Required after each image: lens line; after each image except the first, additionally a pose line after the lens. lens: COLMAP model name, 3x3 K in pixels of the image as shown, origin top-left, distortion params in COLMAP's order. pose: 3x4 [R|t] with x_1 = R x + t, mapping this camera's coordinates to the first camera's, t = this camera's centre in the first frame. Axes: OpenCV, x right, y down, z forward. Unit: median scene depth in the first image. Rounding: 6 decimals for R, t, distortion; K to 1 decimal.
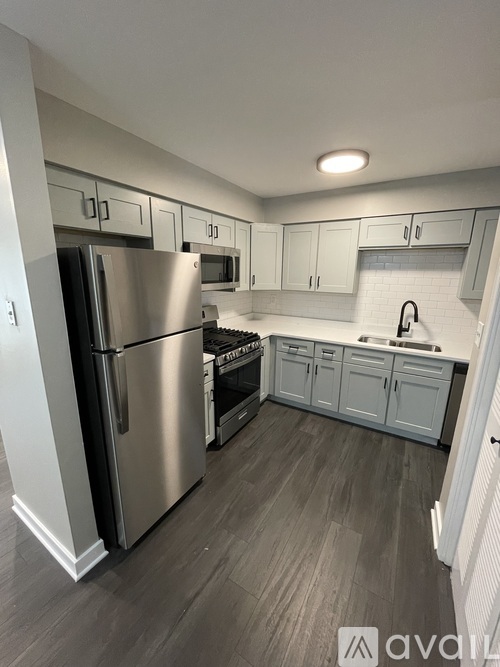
lens RADIAL K [[269.1, 0, 250.0], [0, 269.1, 333.5], [0, 0, 1]] dist [-0.001013, -0.000212]
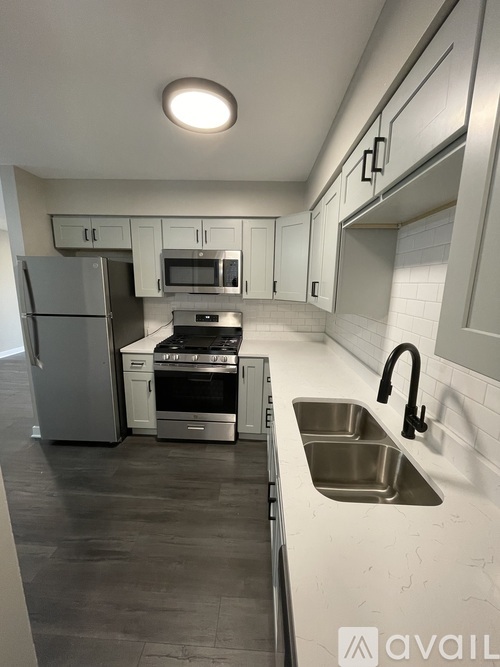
lens RADIAL K [[269.1, 0, 250.0], [0, 269.1, 333.5], [0, 0, 1]] dist [-0.001013, -0.000212]
pose [[0.484153, 0.154078, -0.861310, 0.841798], [-0.218013, 0.974571, 0.051790, -0.105442], [0.847388, 0.162703, 0.505433, 0.659710]]
